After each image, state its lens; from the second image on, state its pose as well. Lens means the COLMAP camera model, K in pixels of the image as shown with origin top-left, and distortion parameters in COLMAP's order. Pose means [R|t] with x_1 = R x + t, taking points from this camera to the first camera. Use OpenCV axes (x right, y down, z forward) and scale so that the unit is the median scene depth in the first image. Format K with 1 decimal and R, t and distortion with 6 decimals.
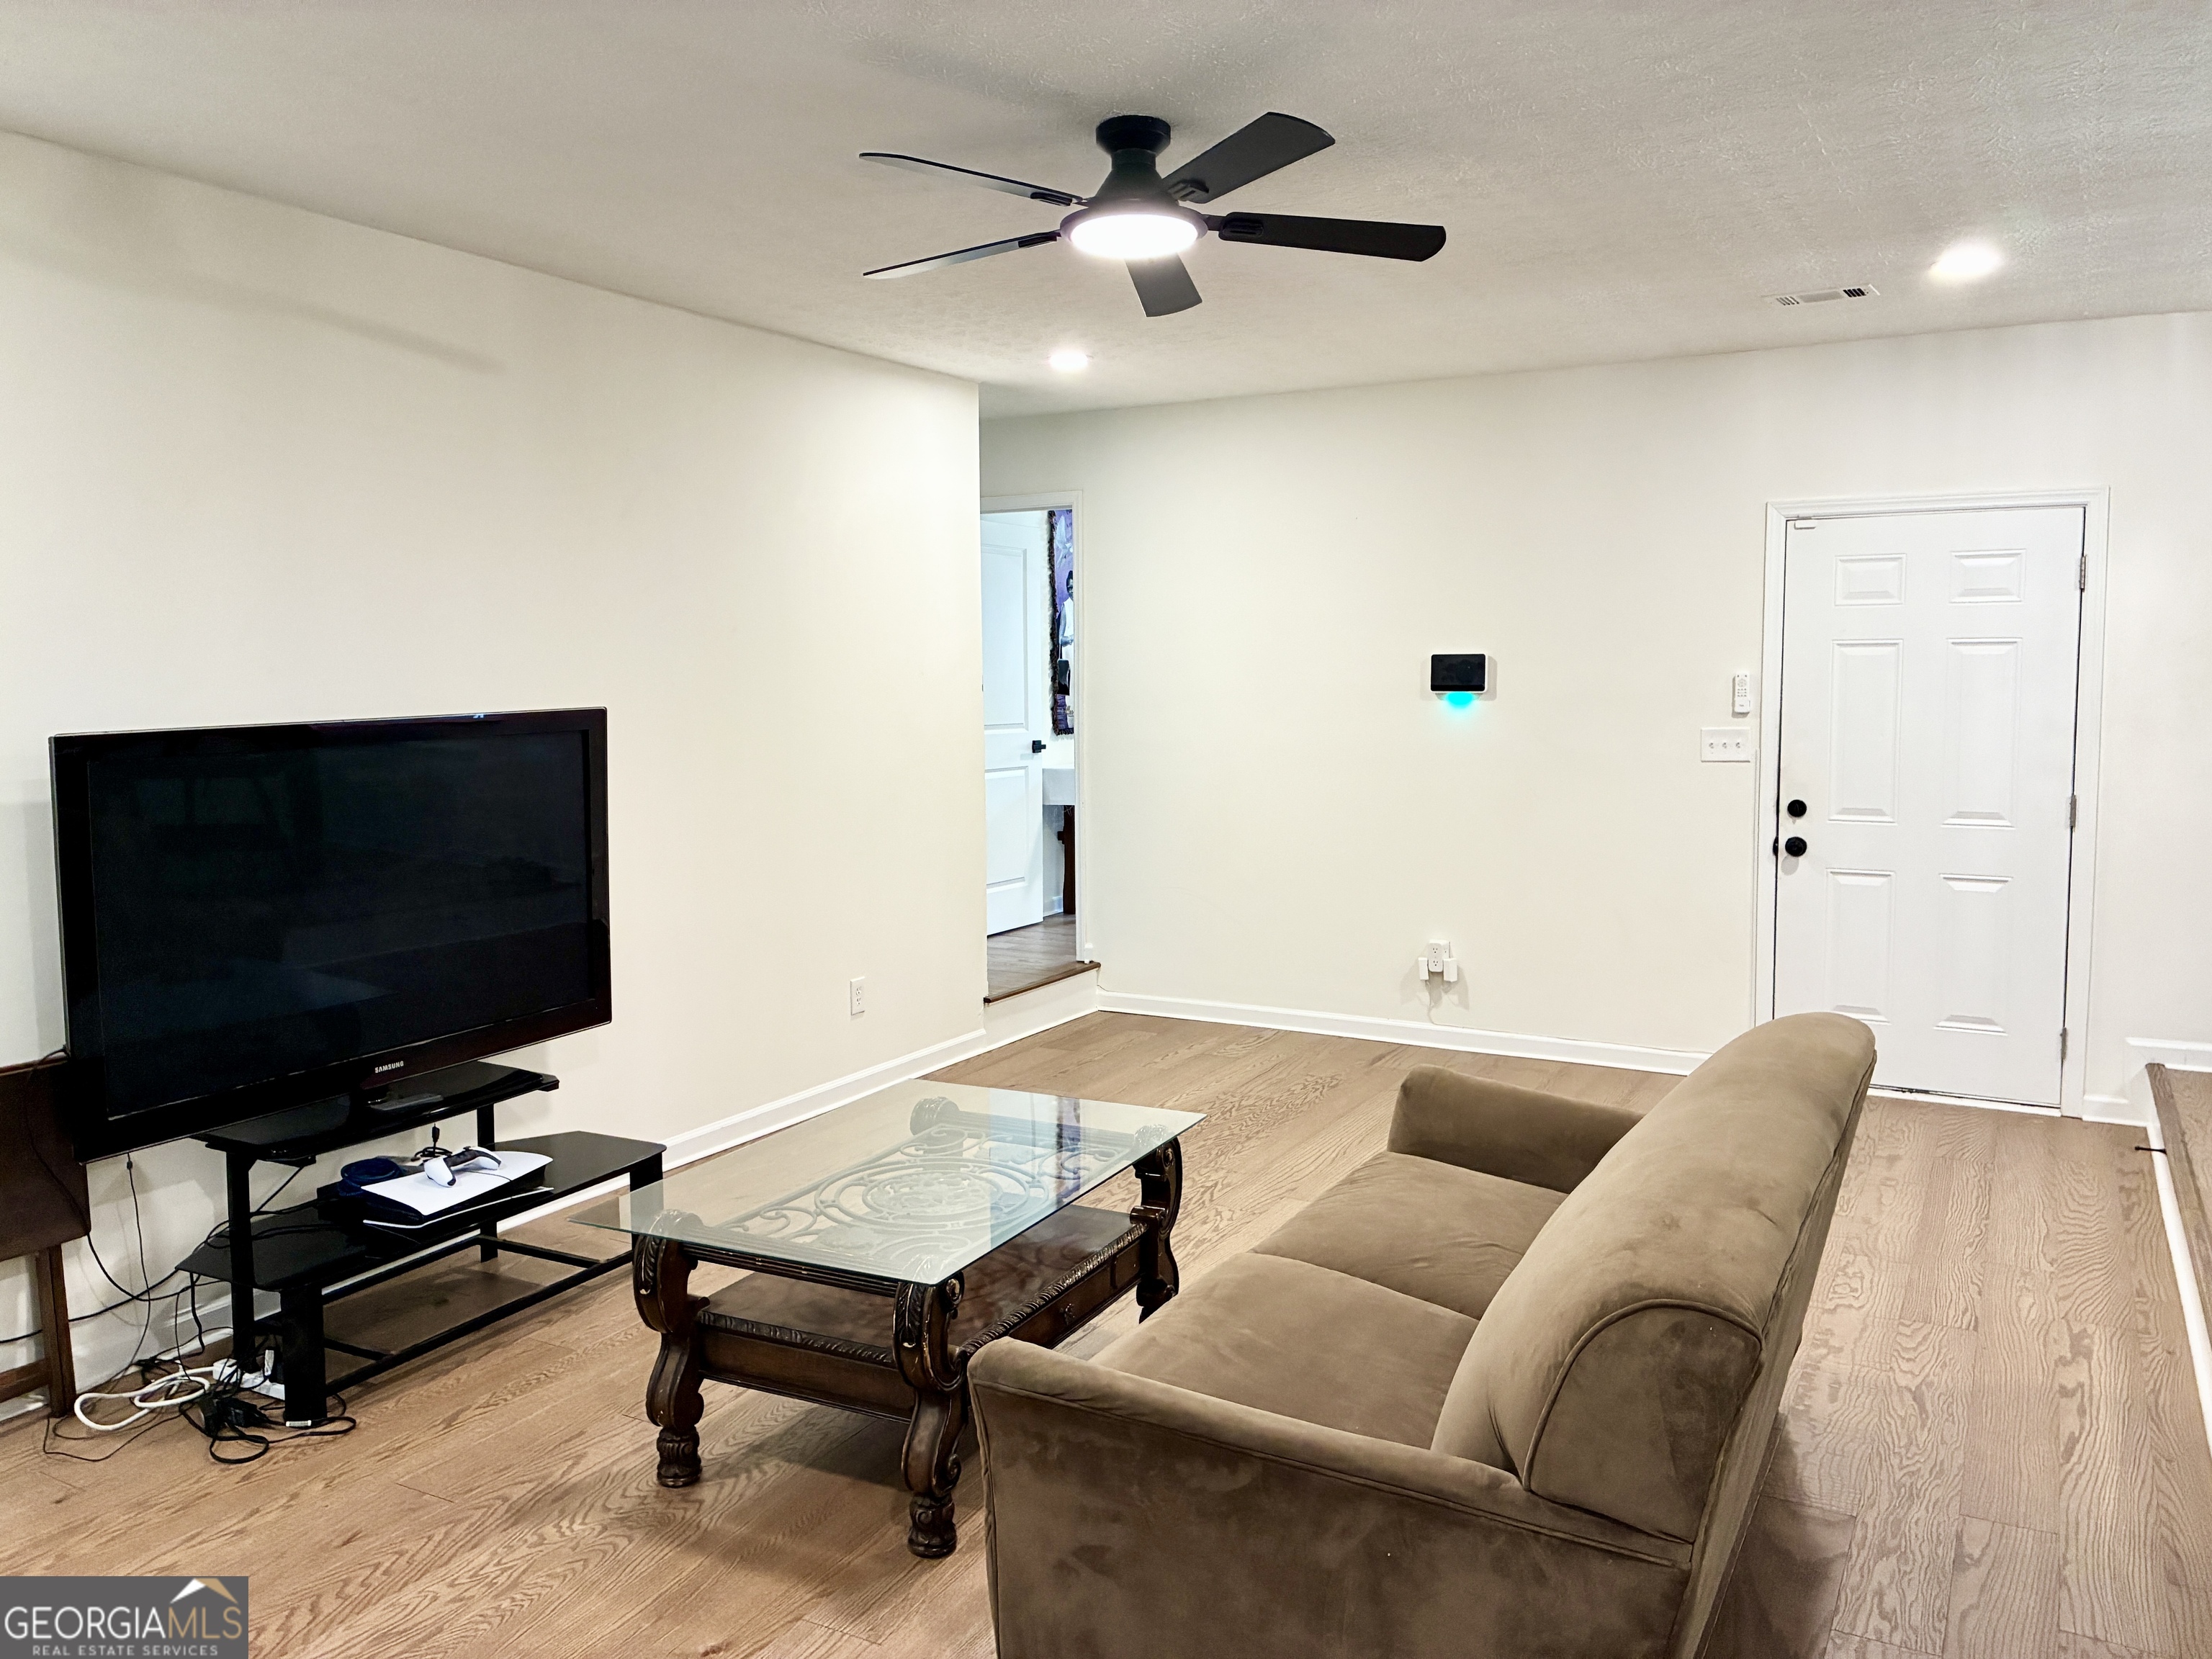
lens RADIAL K [[1676.8, 0, 1106.7], [0, 1676.8, 801.5], [0, 0, 1]] dist [0.045877, -0.053932]
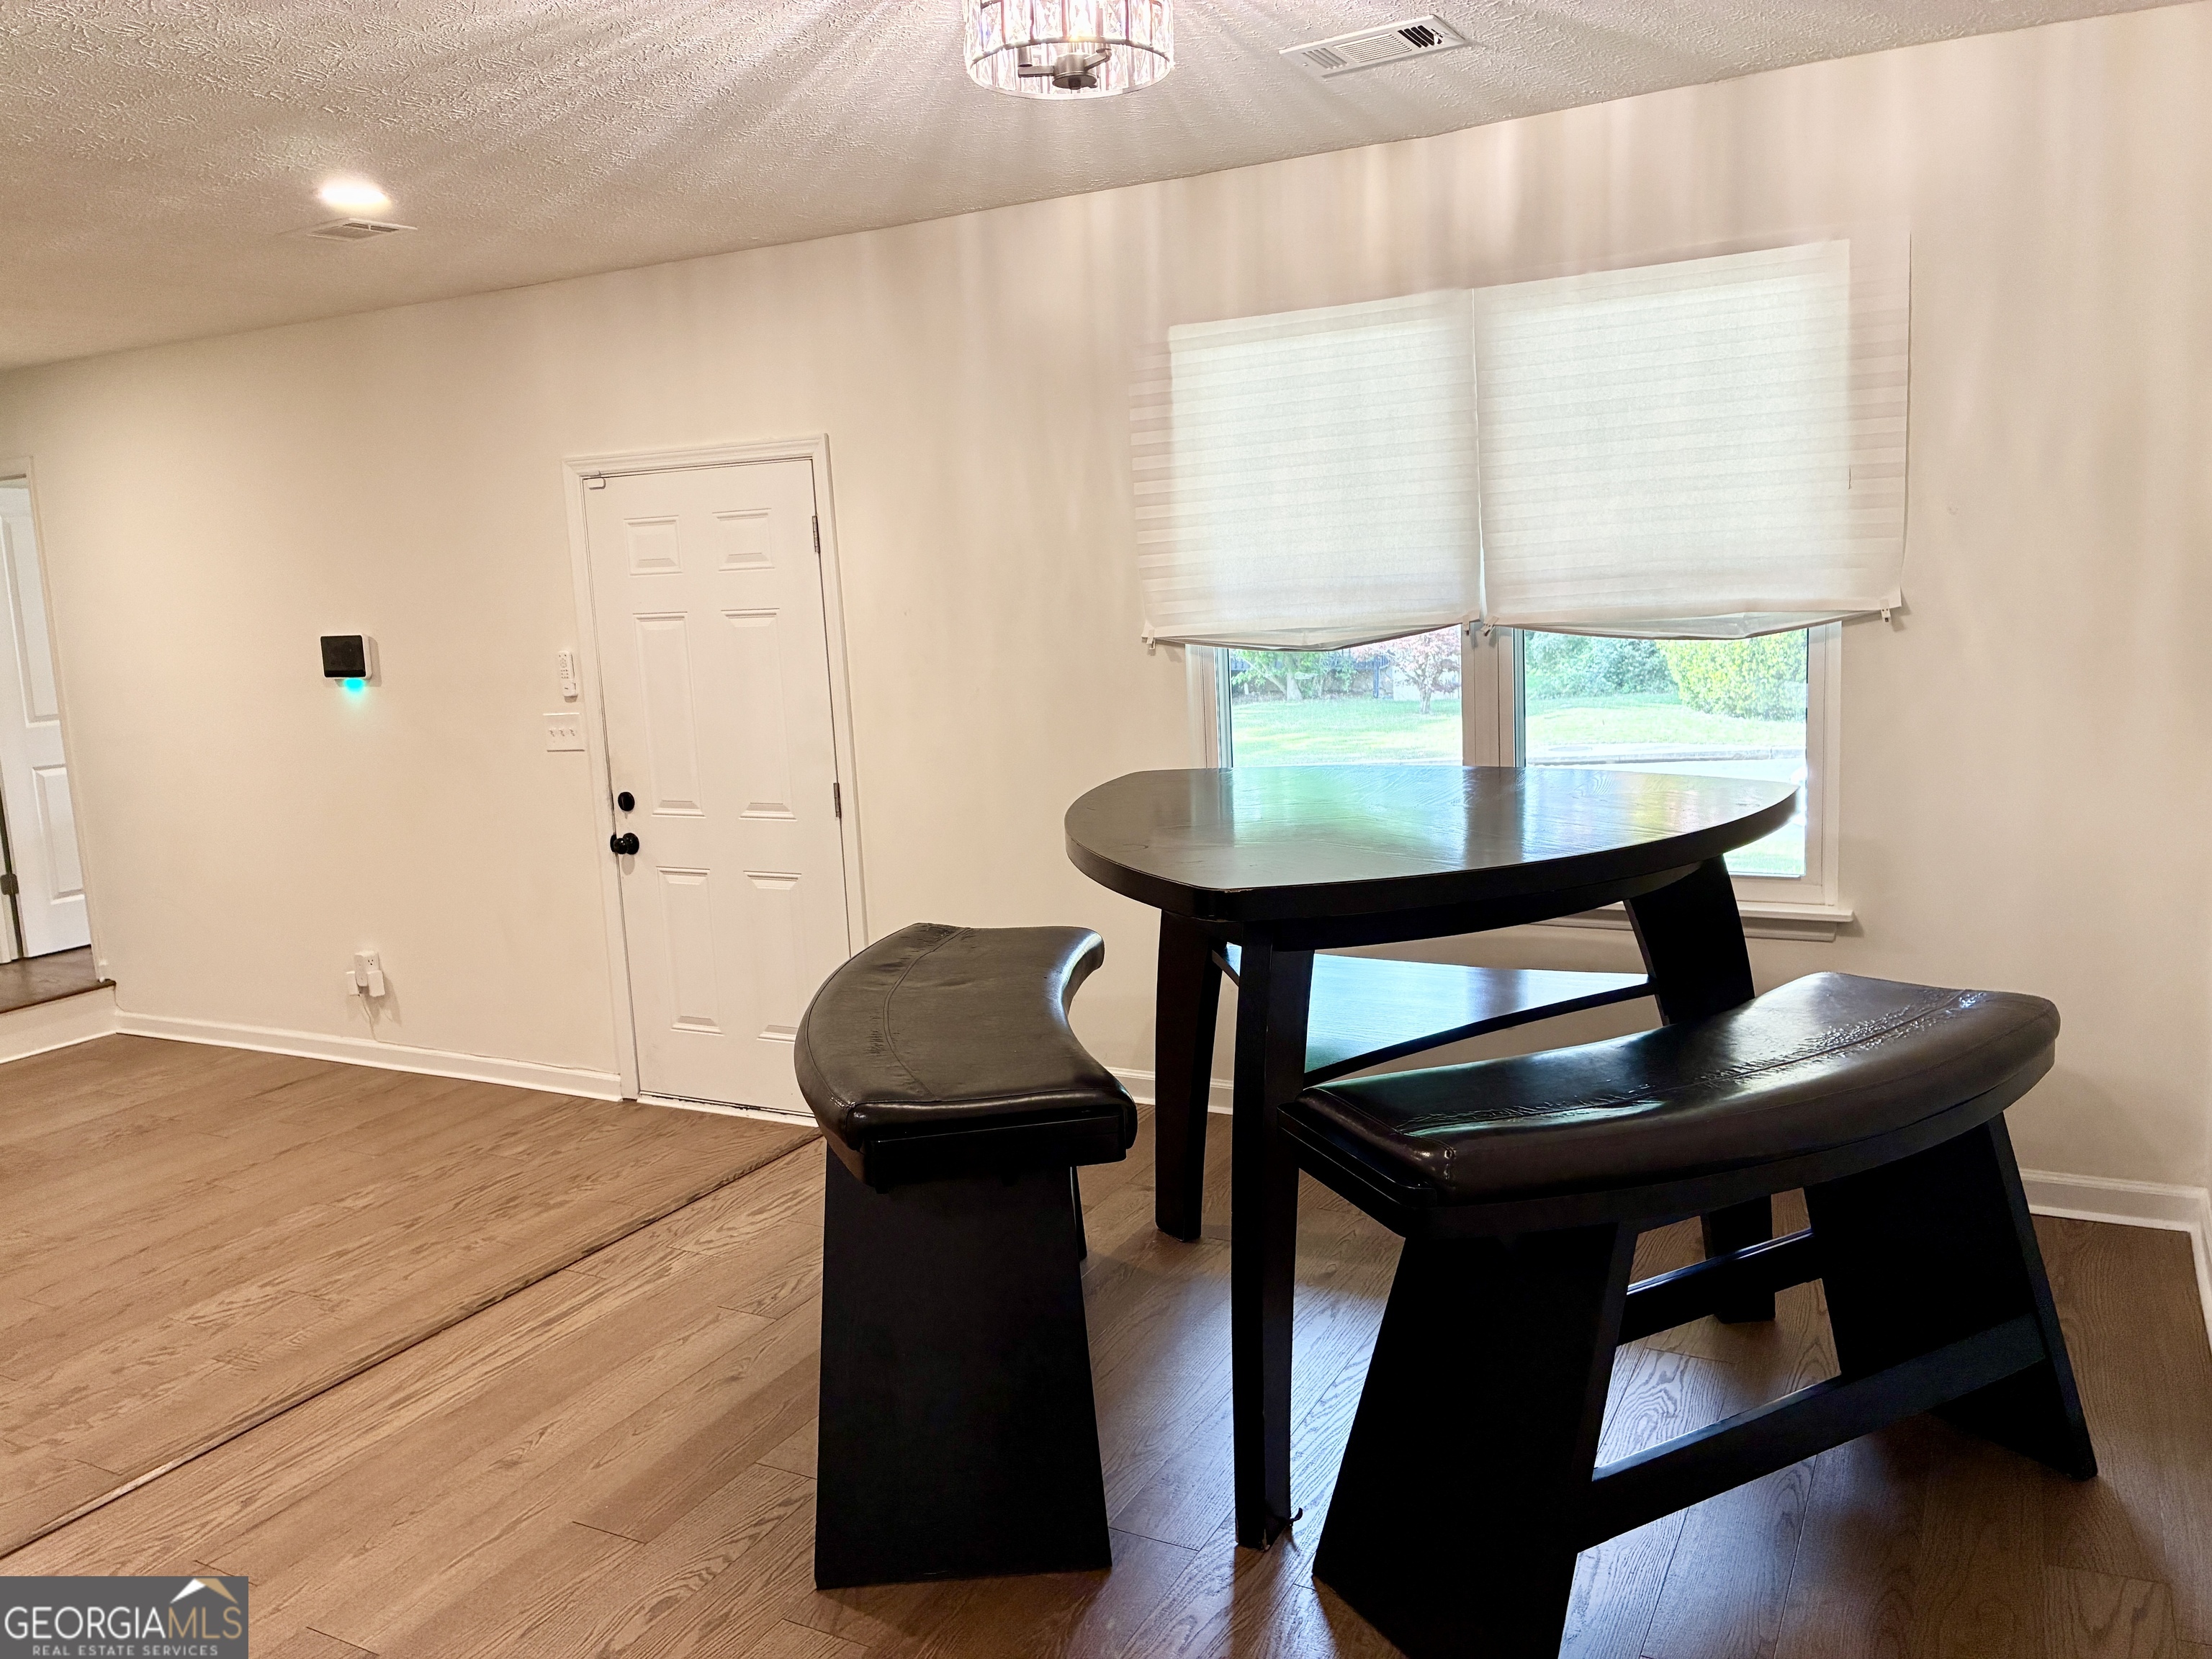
lens RADIAL K [[1676.8, 0, 1097.6], [0, 1676.8, 818.3], [0, 0, 1]] dist [0.045877, -0.053932]
pose [[0.998906, -0.045746, 0.009680, 0.663299], [0.045022, 0.996869, 0.065008, -0.034649], [-0.012624, -0.064501, 0.997838, 0.101839]]
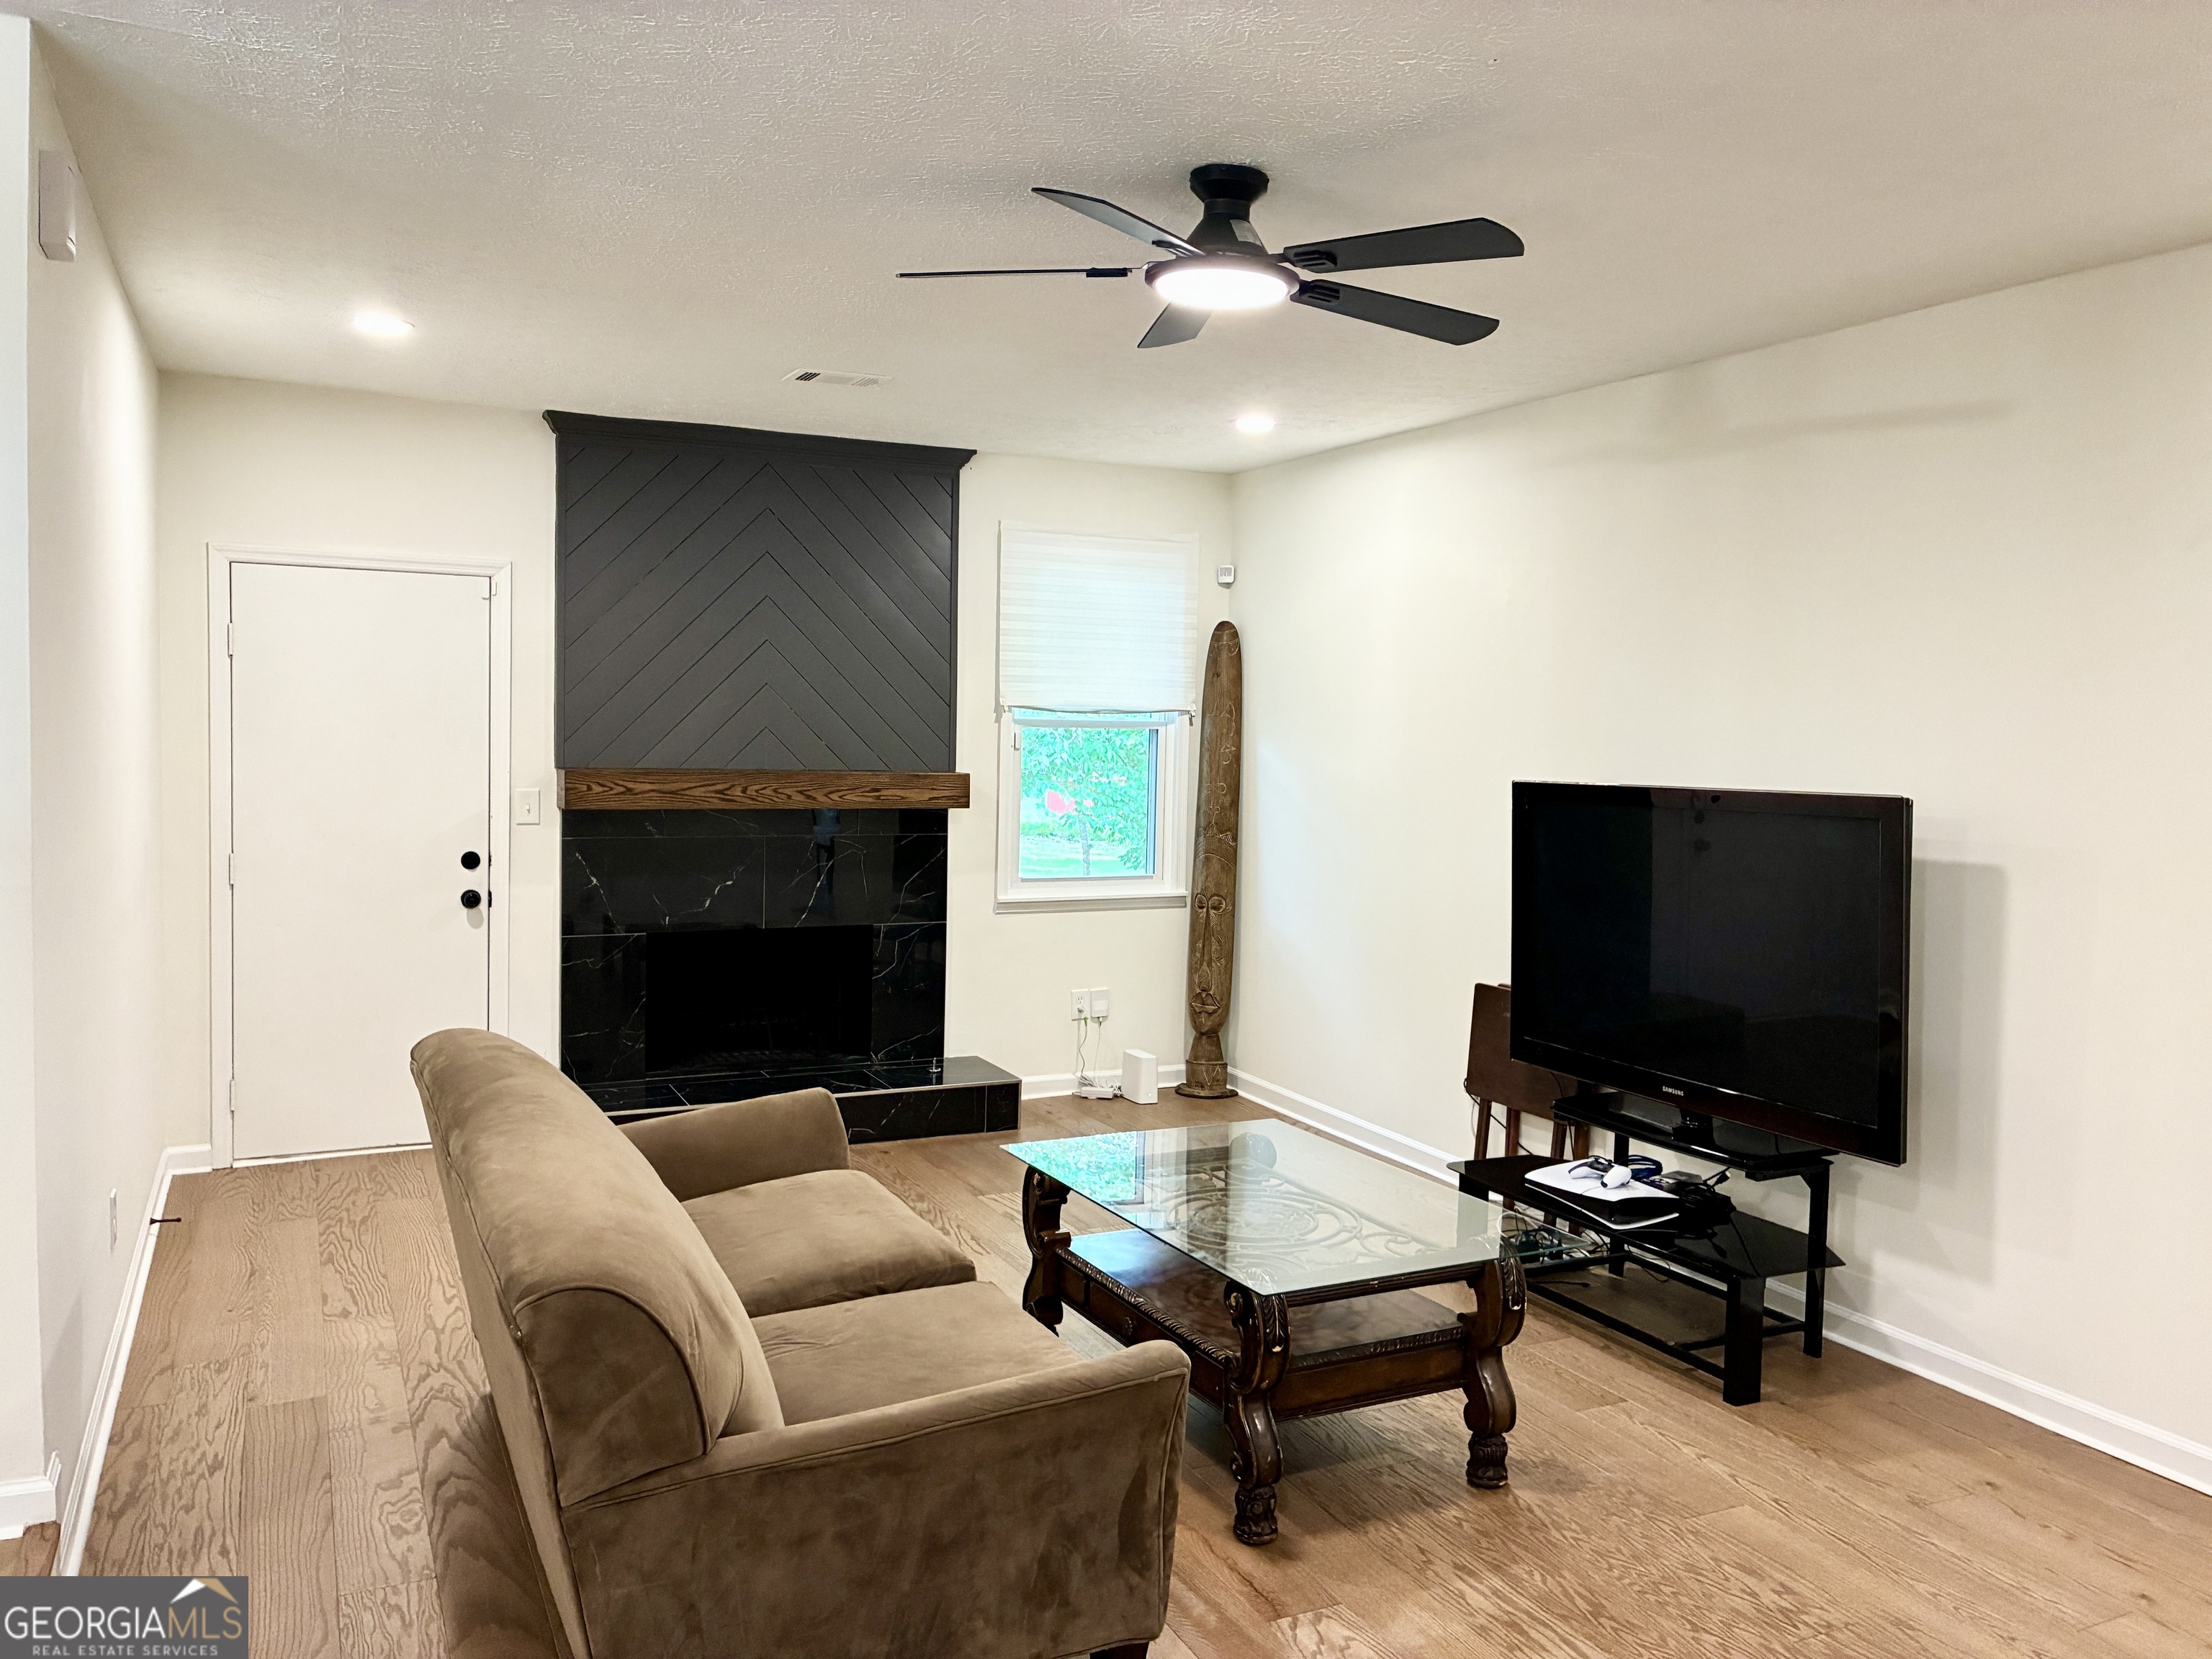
lens RADIAL K [[1676.8, 0, 1092.1], [0, 1676.8, 818.9], [0, 0, 1]] dist [0.045877, -0.053932]
pose [[-0.580400, 0.039897, -0.813353, 0.483931], [-0.088198, 0.989844, 0.111492, -0.078526], [0.809541, 0.136446, -0.570987, 0.871578]]
